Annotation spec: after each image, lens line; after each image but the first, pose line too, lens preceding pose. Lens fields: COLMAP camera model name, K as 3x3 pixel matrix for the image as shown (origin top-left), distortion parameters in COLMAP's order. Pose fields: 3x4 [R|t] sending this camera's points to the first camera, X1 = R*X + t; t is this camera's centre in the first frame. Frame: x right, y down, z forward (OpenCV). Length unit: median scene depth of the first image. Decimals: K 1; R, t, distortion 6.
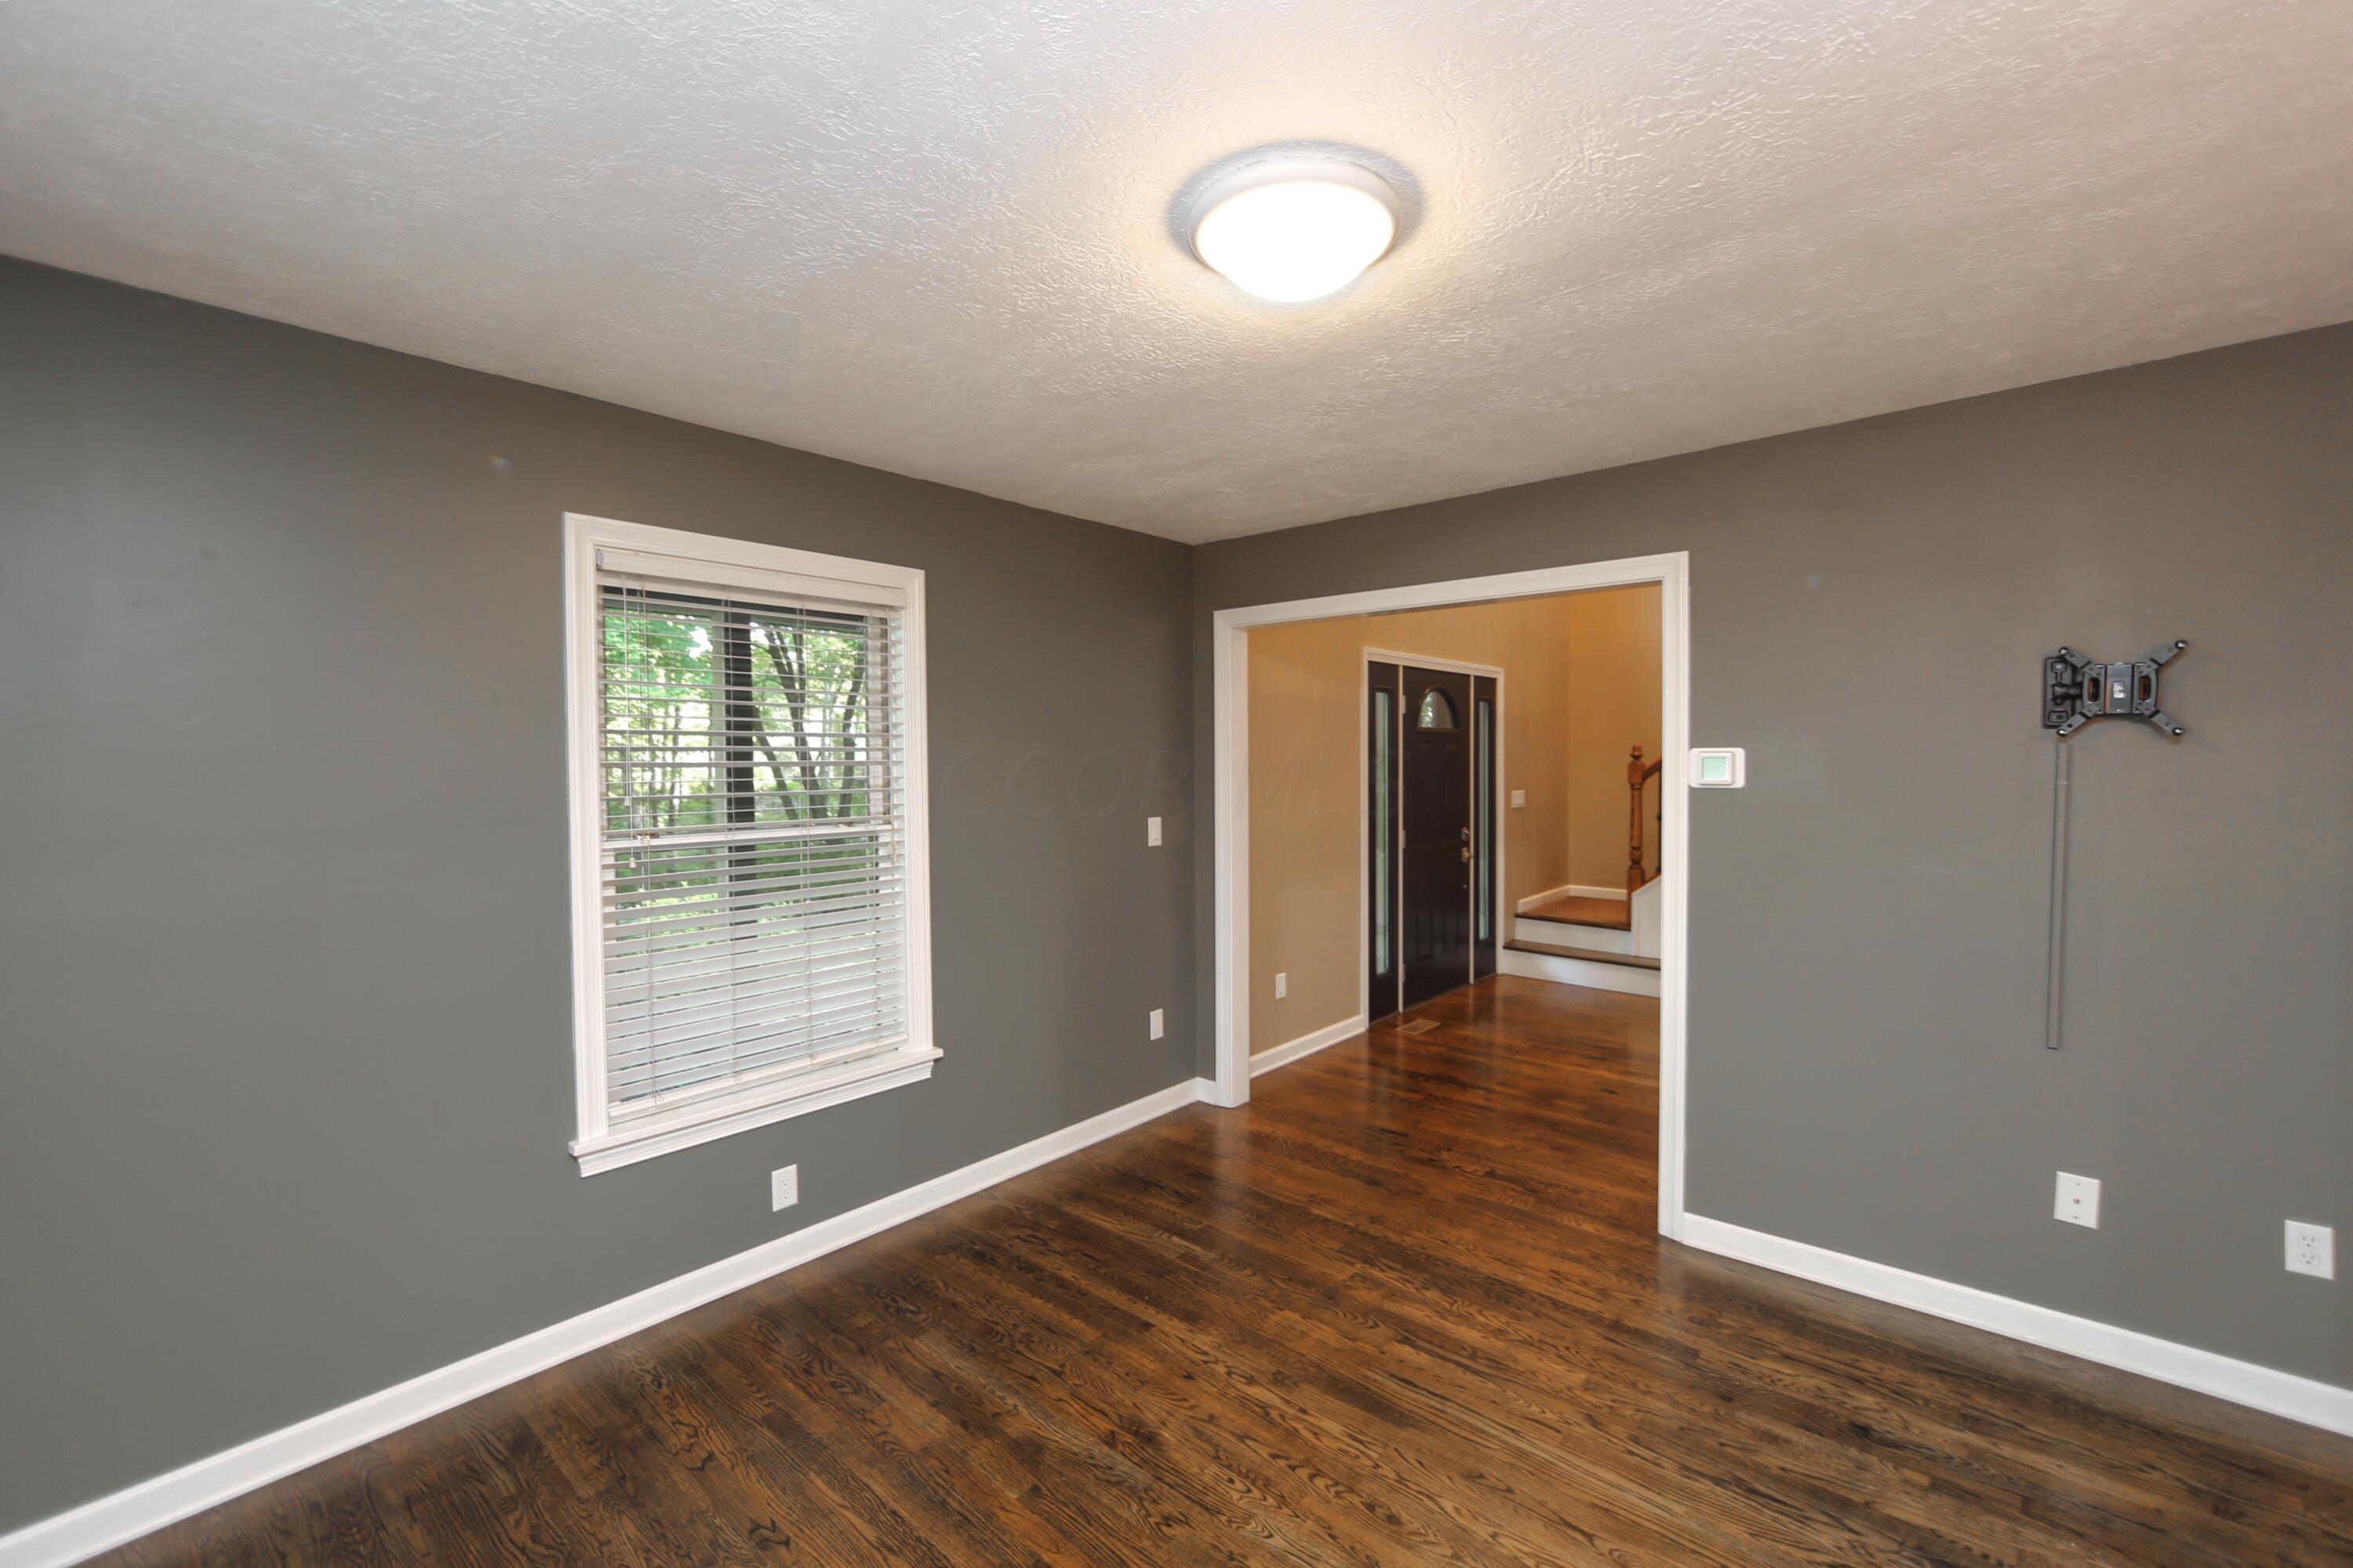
lens RADIAL K [[931.0, 0, 1184.4], [0, 931.0, 784.9], [0, 0, 1]] dist [-0.009030, 0.000549]
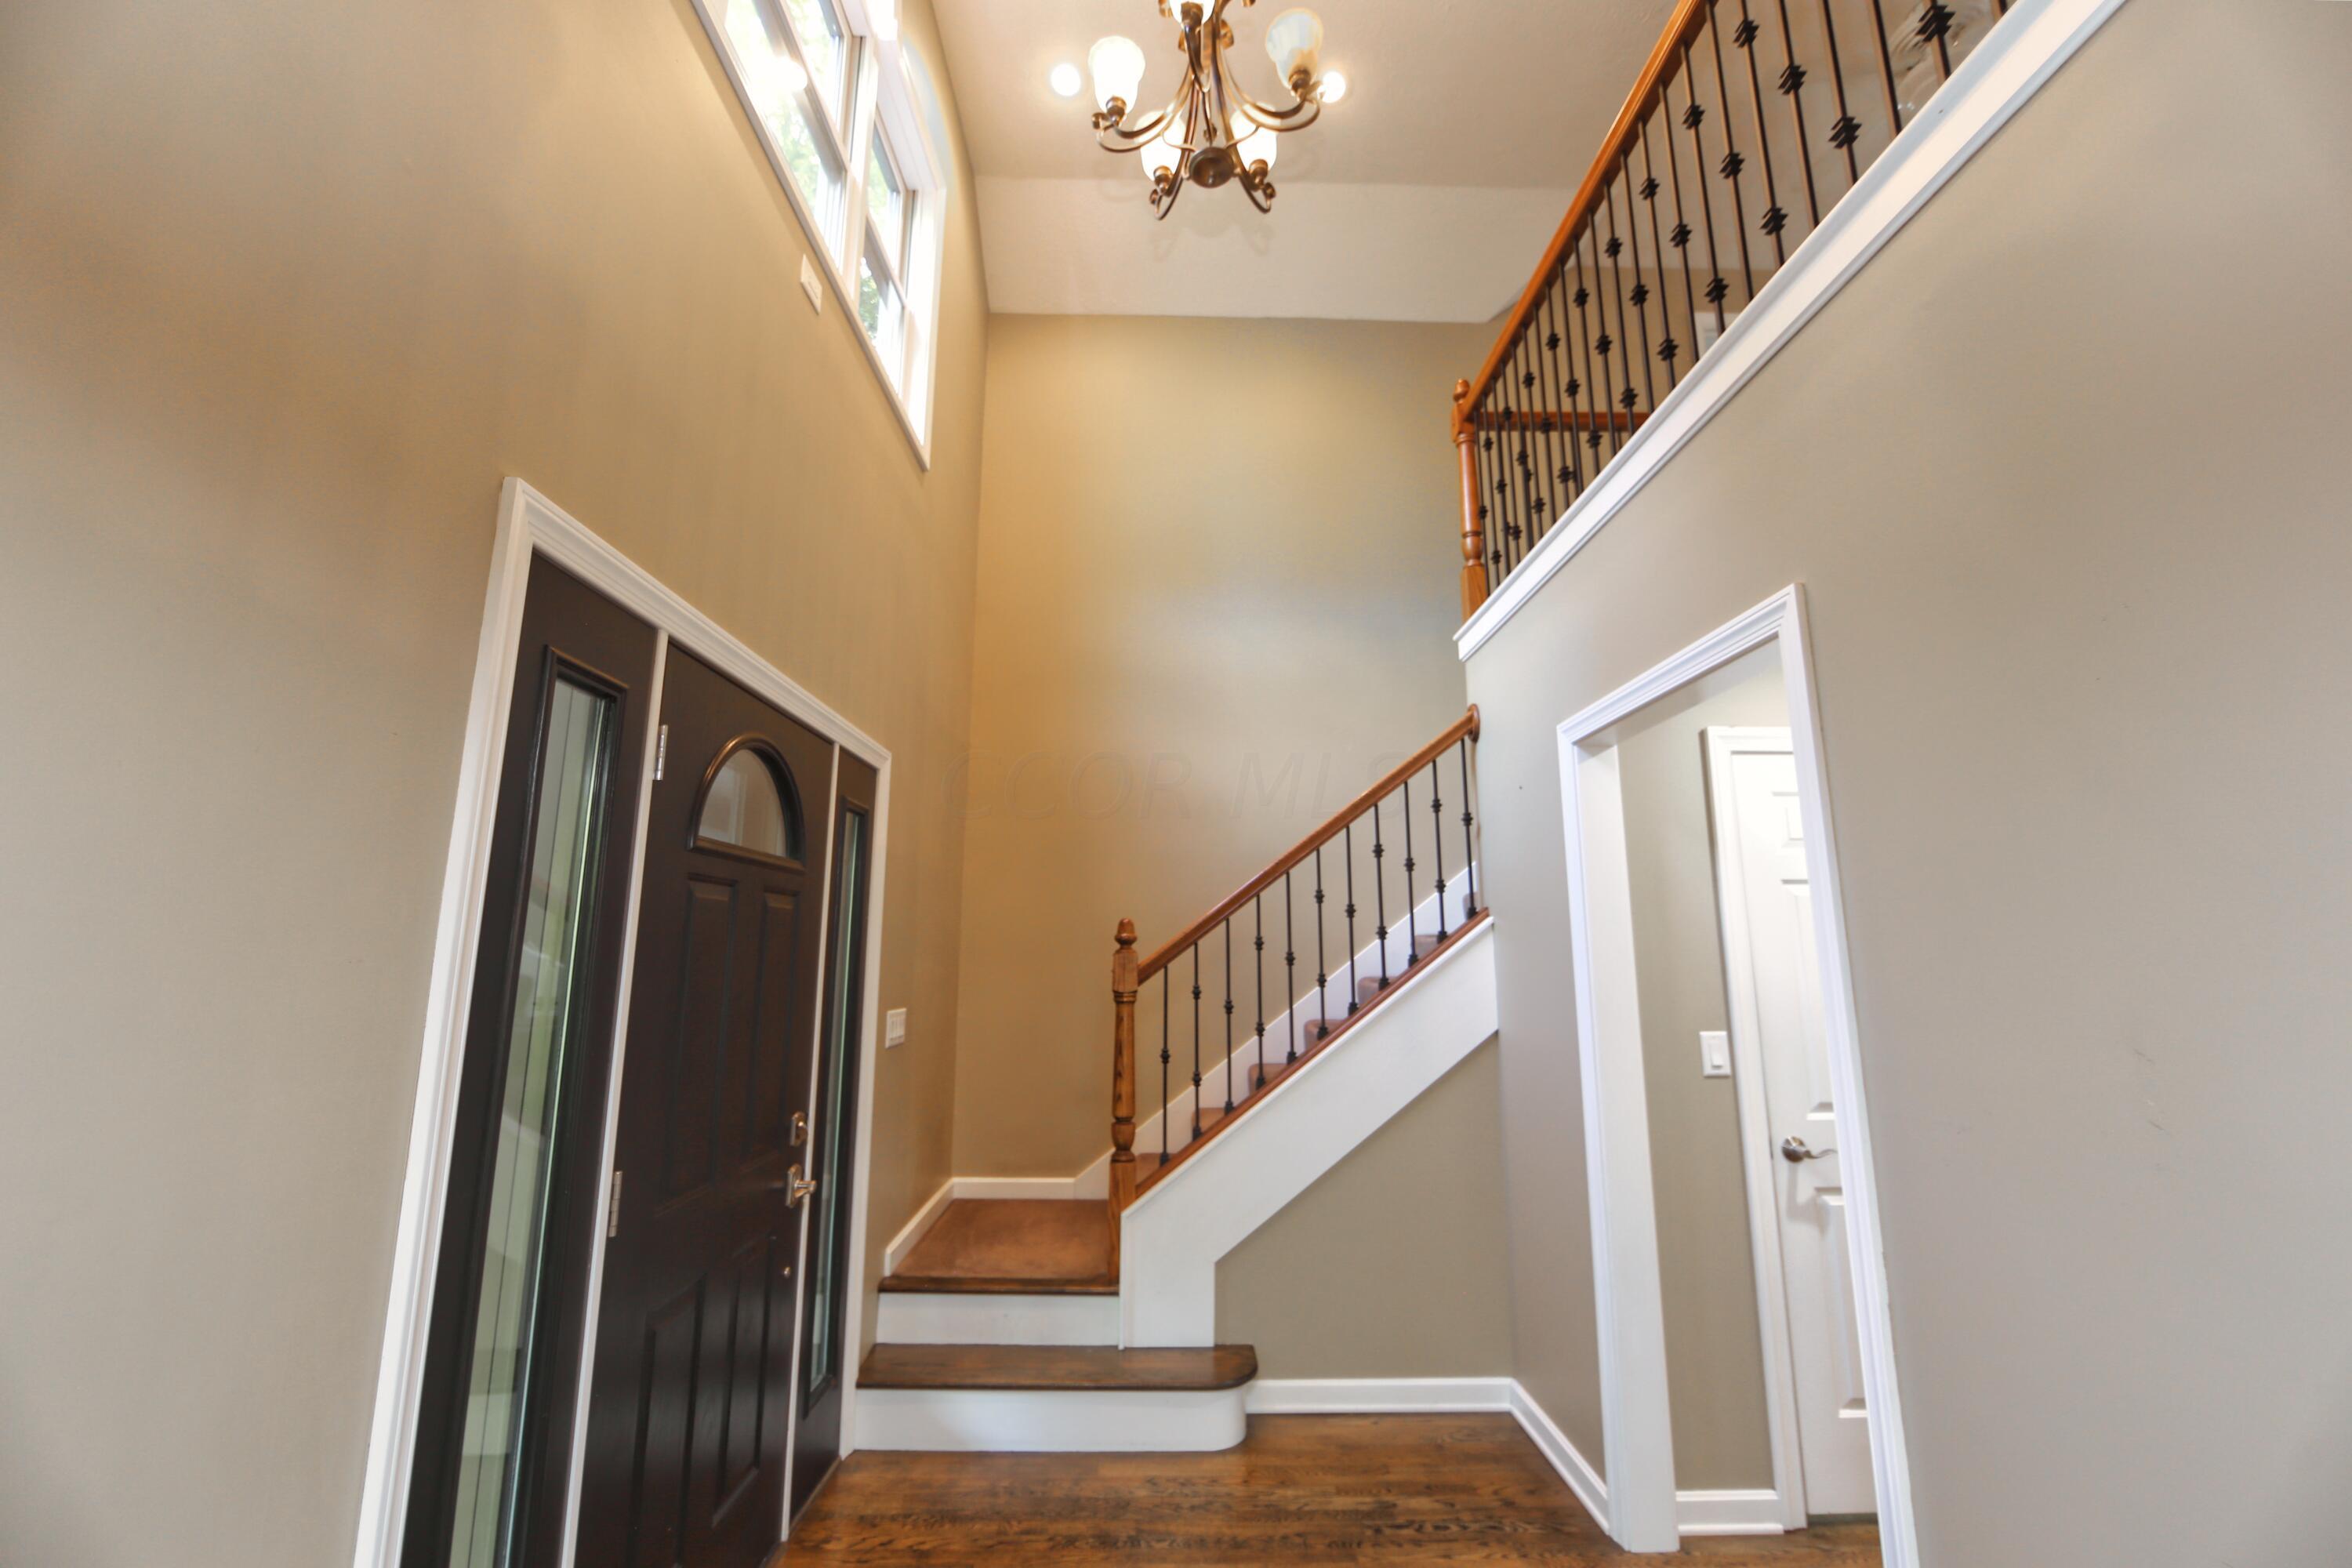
lens RADIAL K [[930.5, 0, 1183.9], [0, 930.5, 784.9], [0, 0, 1]] dist [-0.009030, 0.000549]
pose [[0.729278, 0.128526, 0.672038, 0.135885], [0.017409, 0.978395, -0.206009, -0.006983], [-0.683996, 0.161938, 0.711284, 0.574181]]
